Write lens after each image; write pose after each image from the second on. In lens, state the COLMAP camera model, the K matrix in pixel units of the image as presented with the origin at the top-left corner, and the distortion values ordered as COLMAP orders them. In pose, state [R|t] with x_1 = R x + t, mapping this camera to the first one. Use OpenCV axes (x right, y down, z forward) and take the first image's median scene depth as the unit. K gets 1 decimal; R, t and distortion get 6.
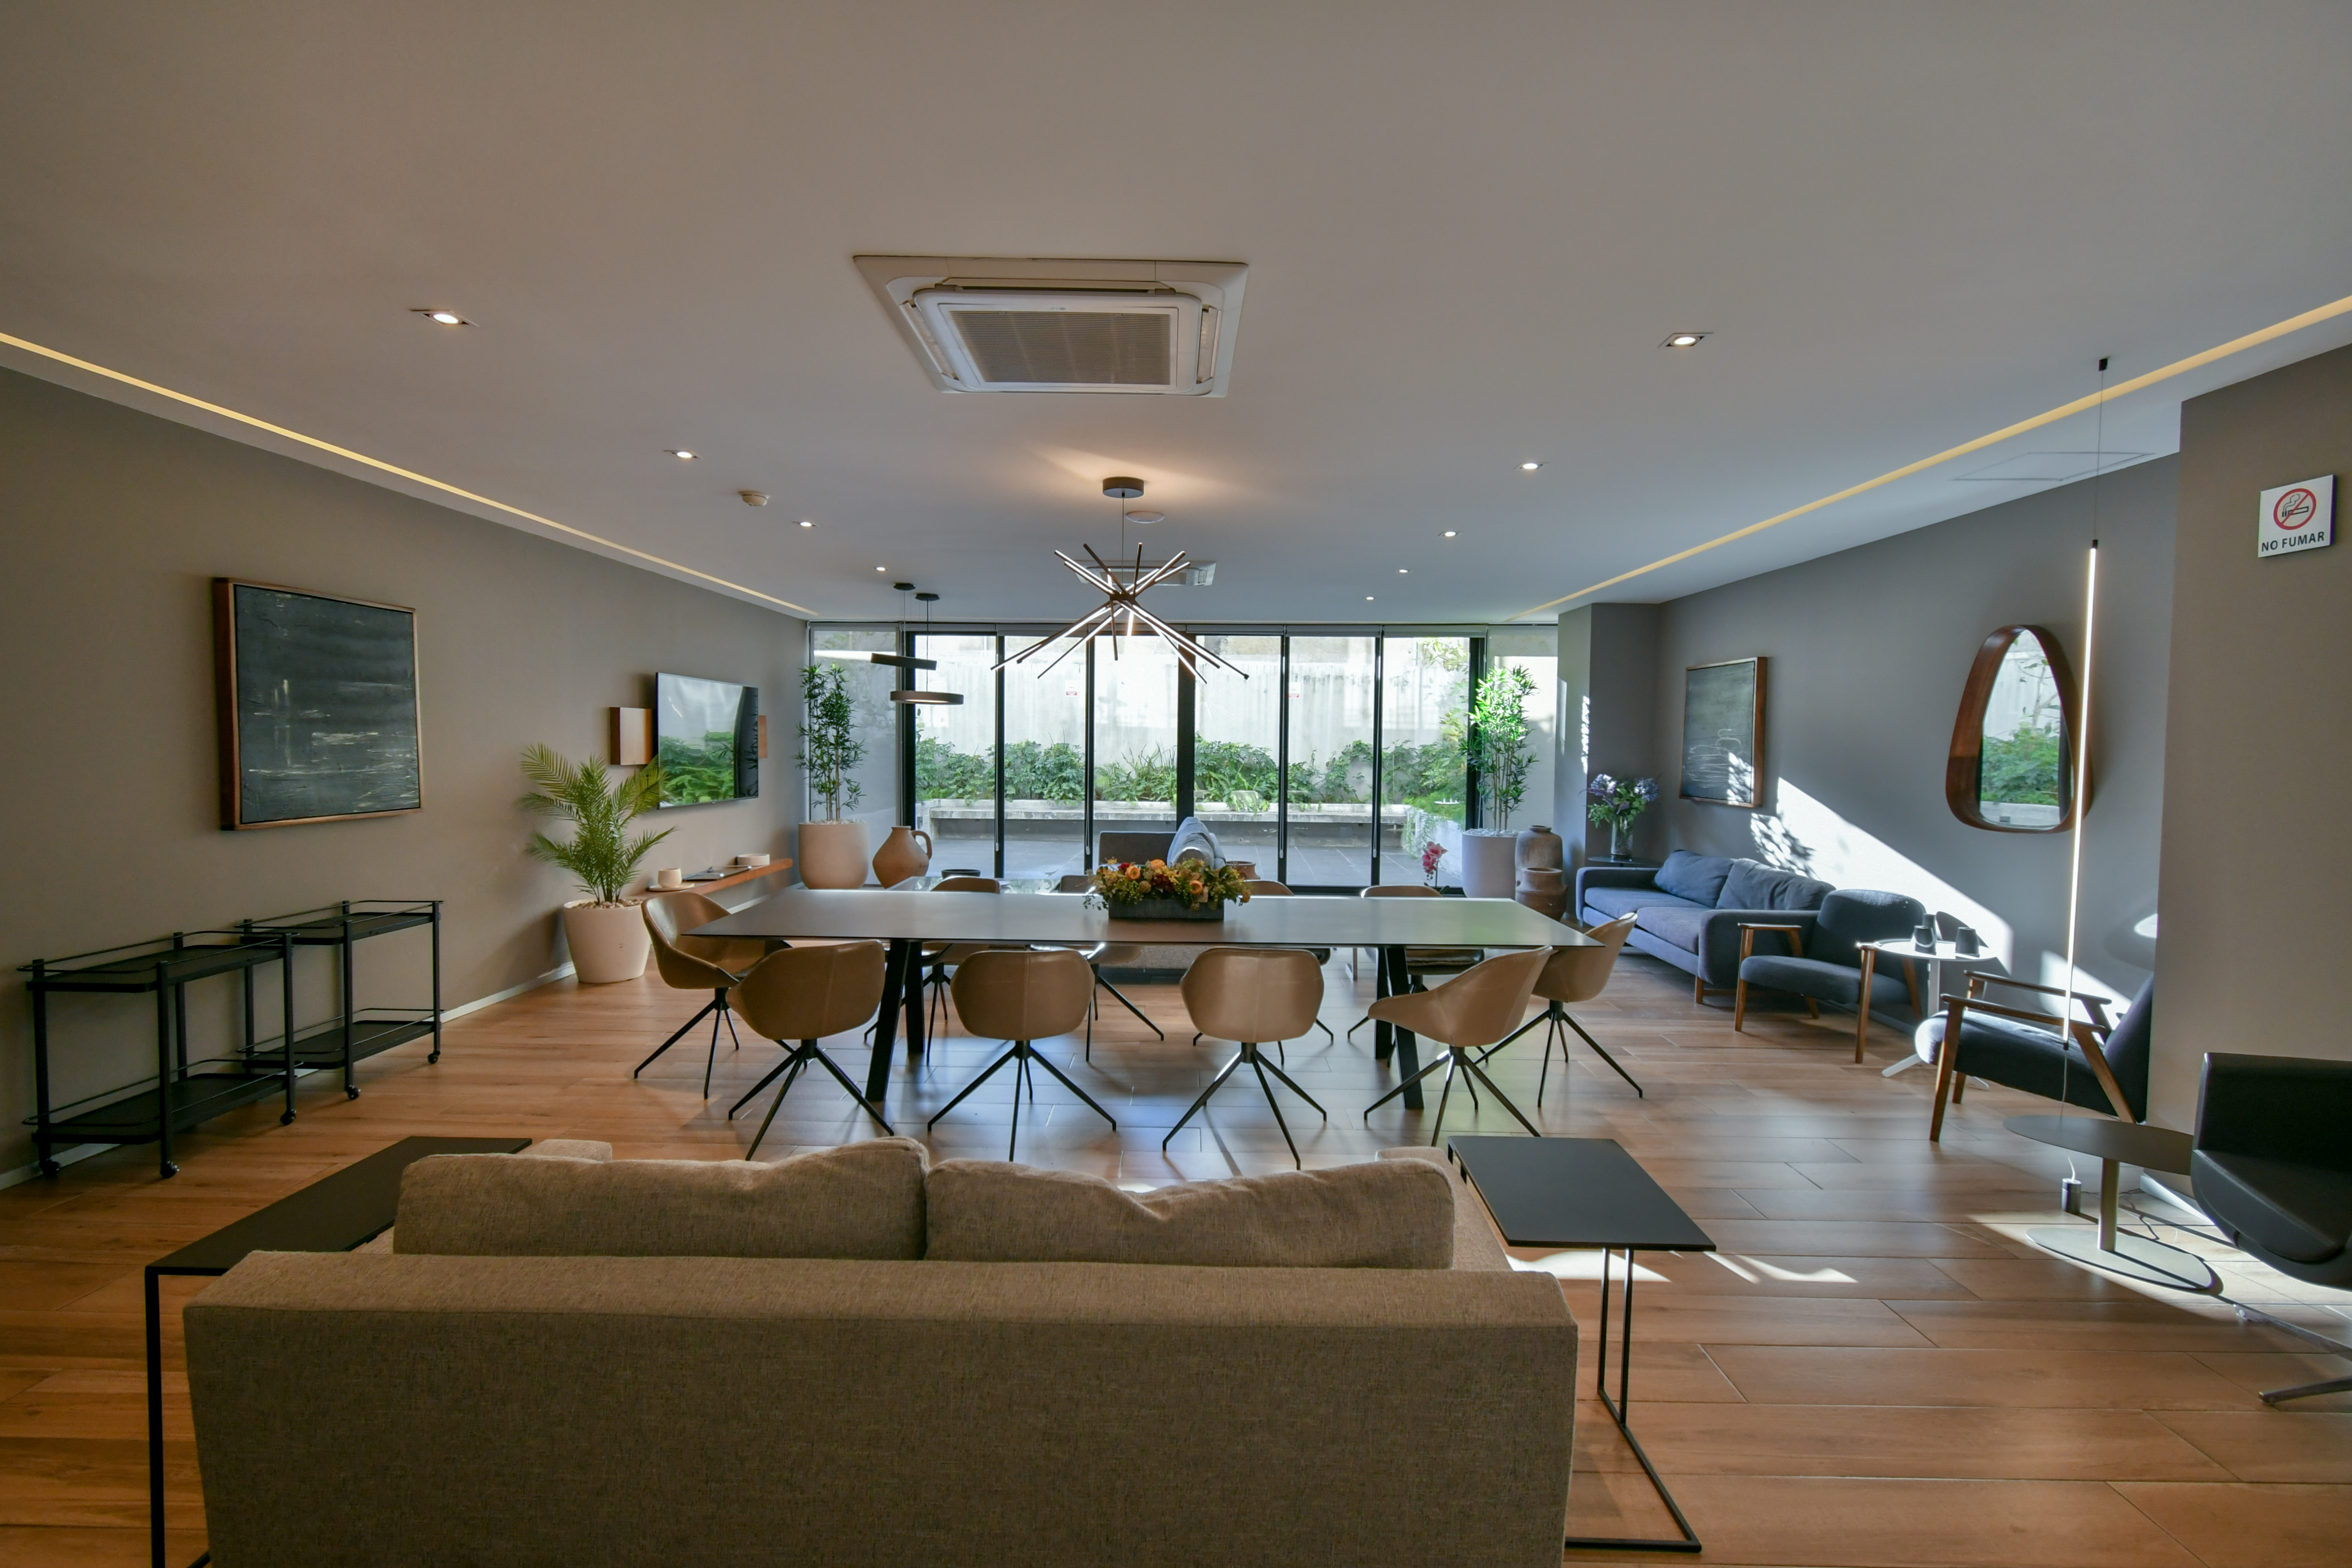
lens RADIAL K [[1037.6, 0, 1175.3], [0, 1037.6, 793.5], [0, 0, 1]] dist [0.002287, -0.000423]
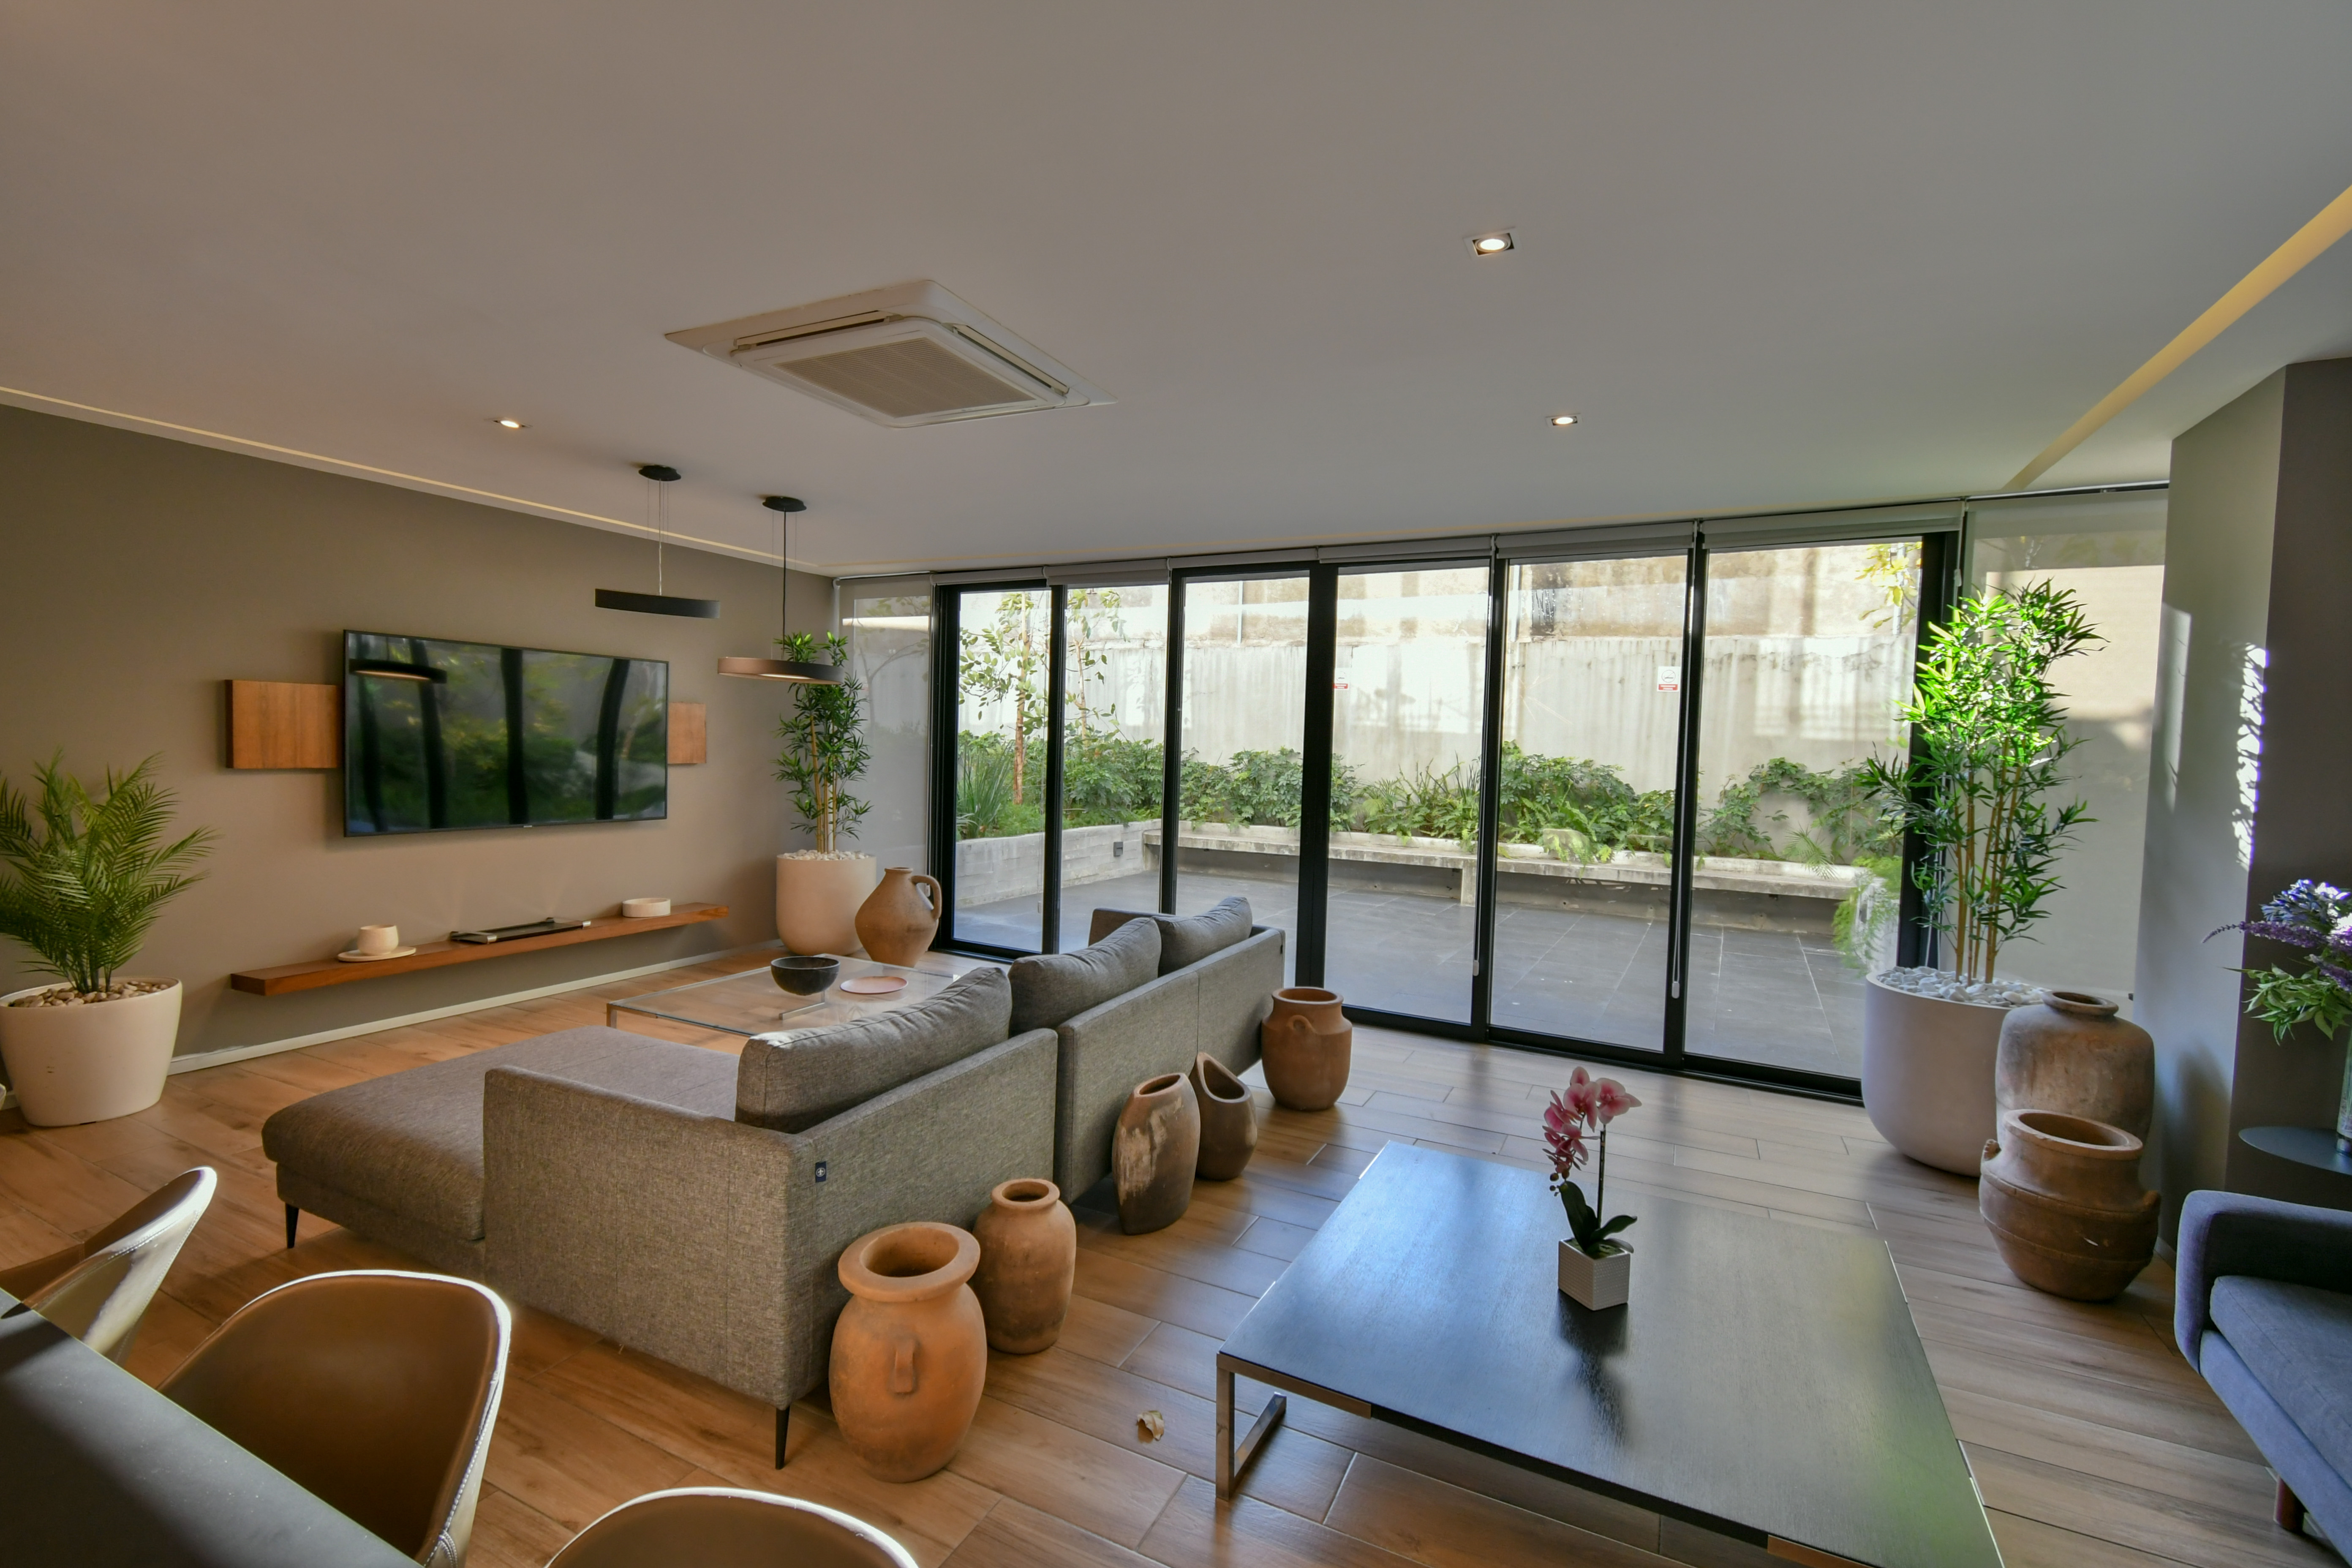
lens RADIAL K [[1026.3, 0, 1176.0], [0, 1026.3, 784.0], [0, 0, 1]] dist [0.000193, -0.000465]
pose [[0.899830, 0.035024, -0.434833, 0.215351], [-0.042164, 0.999088, -0.006780, -0.029246], [0.434199, 0.024435, 0.900485, 0.521087]]
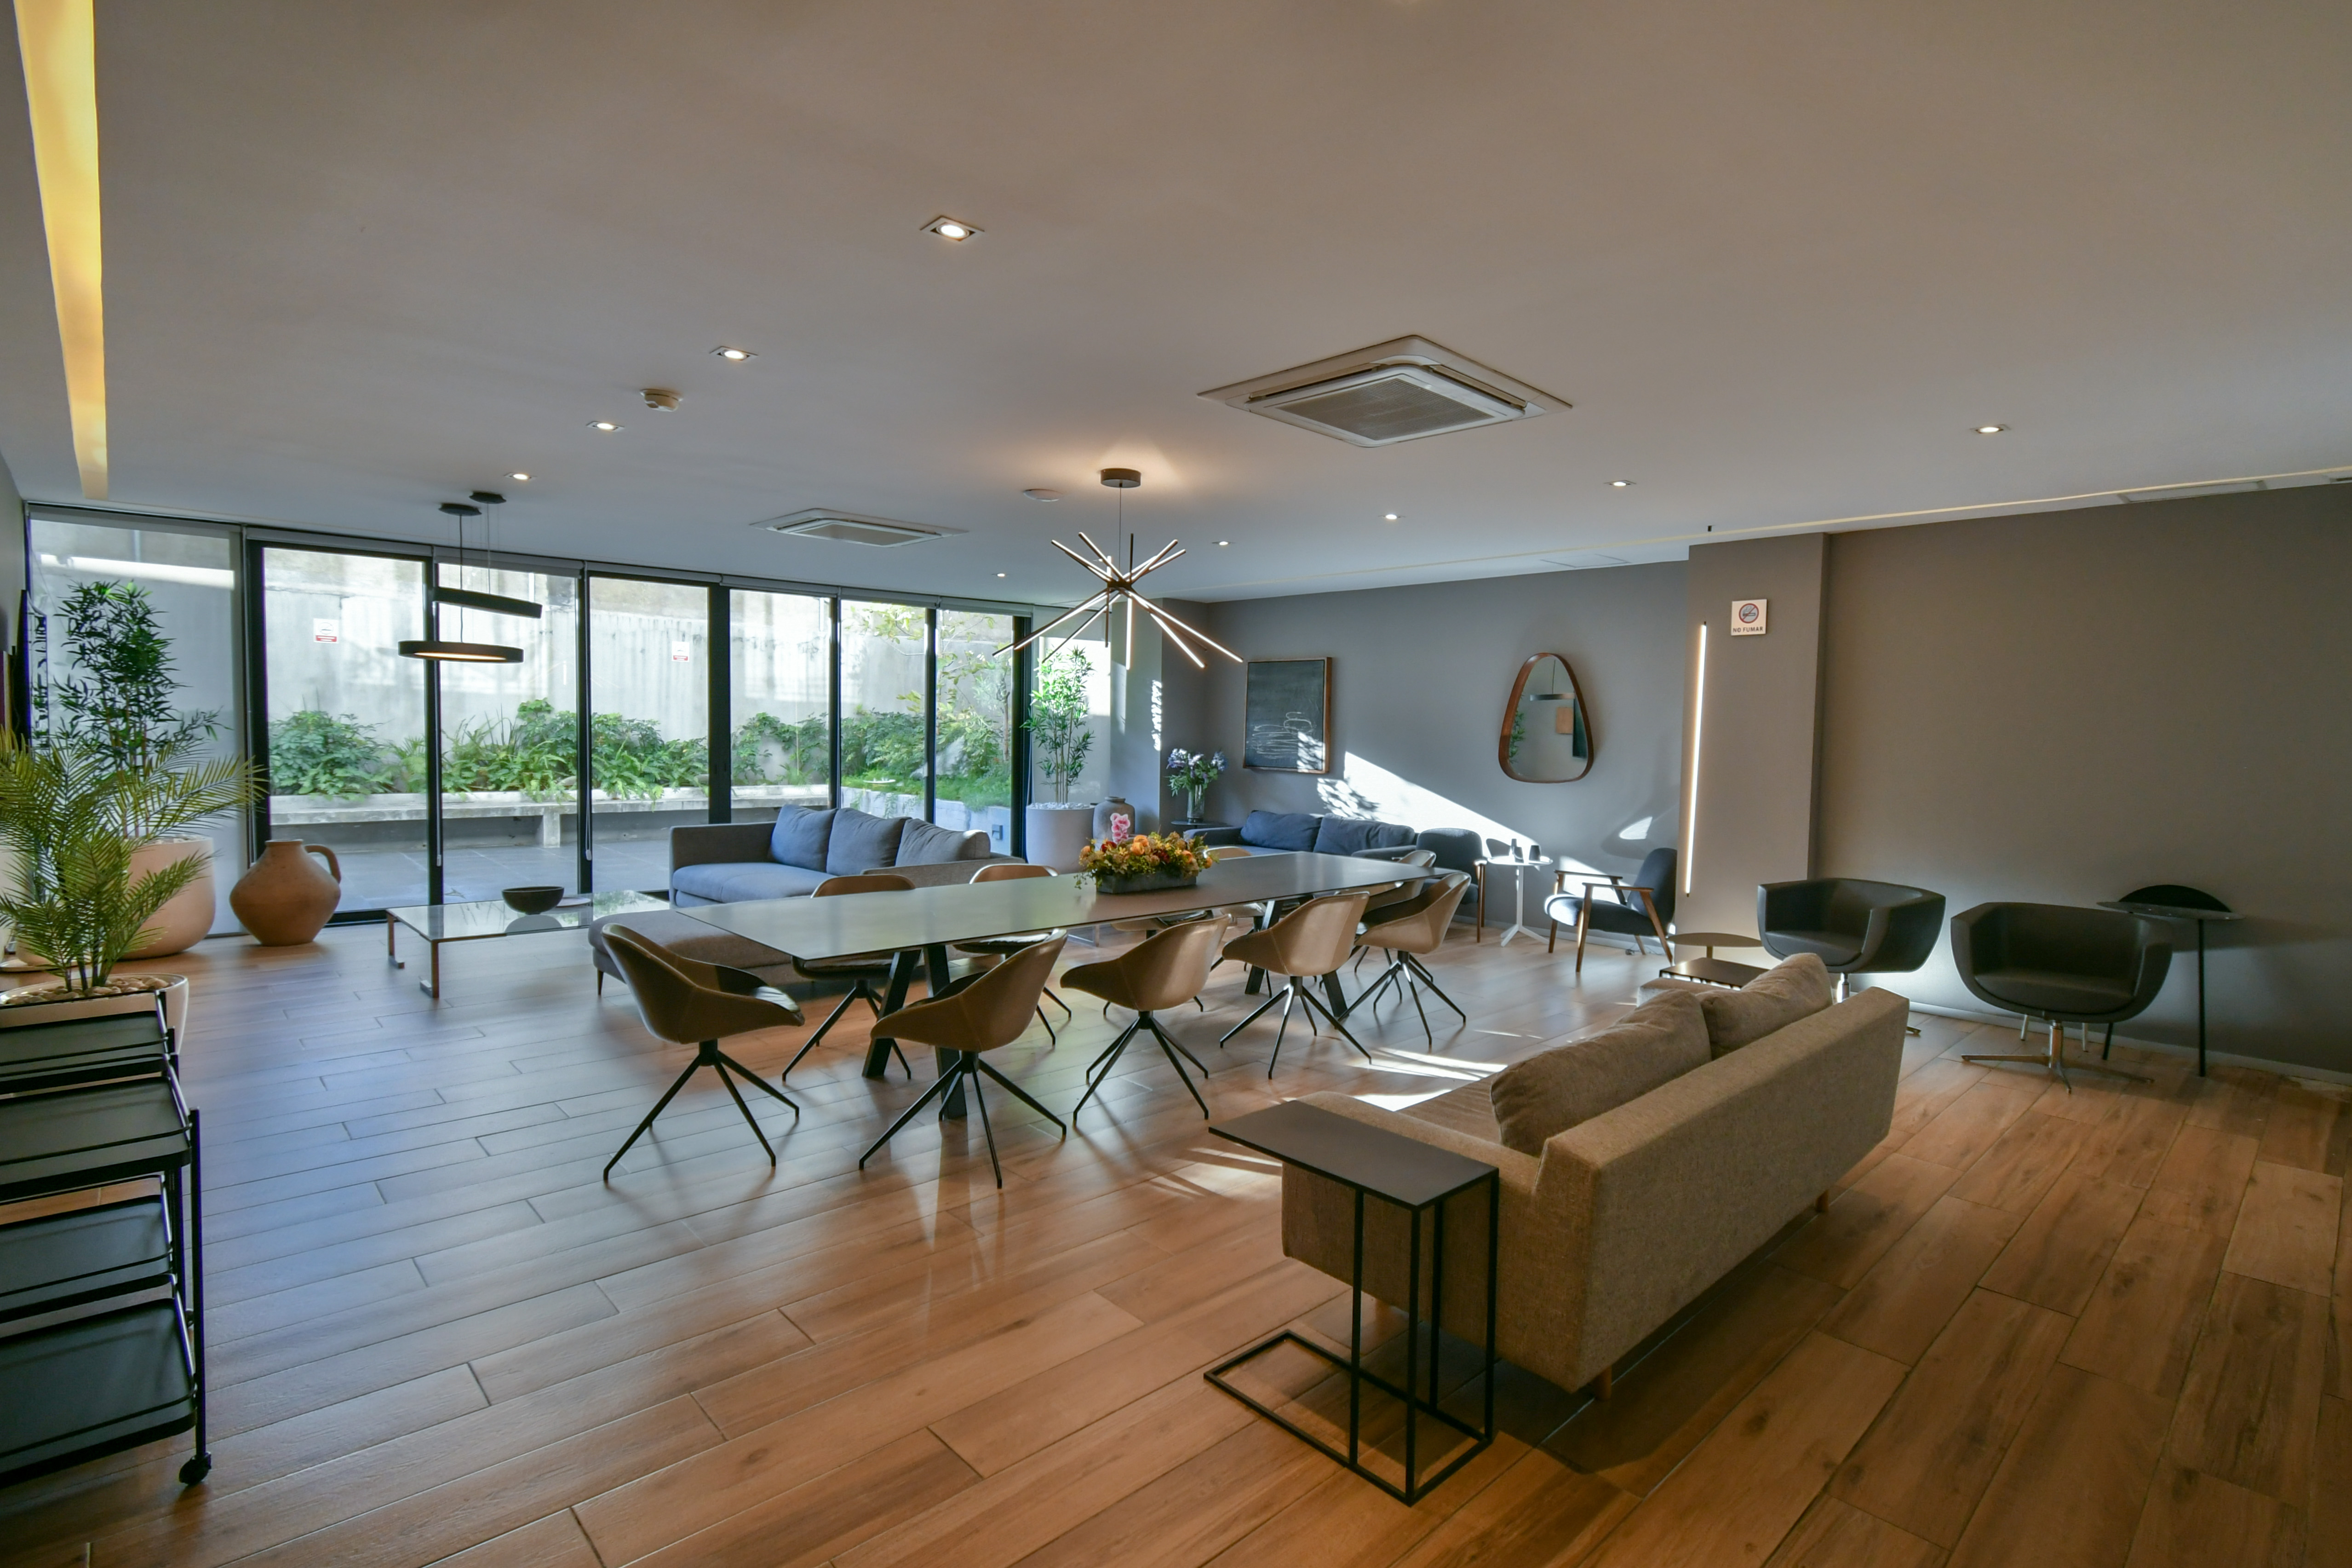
lens RADIAL K [[1132.8, 0, 1278.4], [0, 1132.8, 783.5], [0, 0, 1]] dist [0.000727, -0.000876]
pose [[0.690735, -0.032288, 0.722387, -0.389003], [0.023161, 0.999478, 0.022526, -0.005866], [-0.722737, 0.001172, 0.691123, 0.052484]]
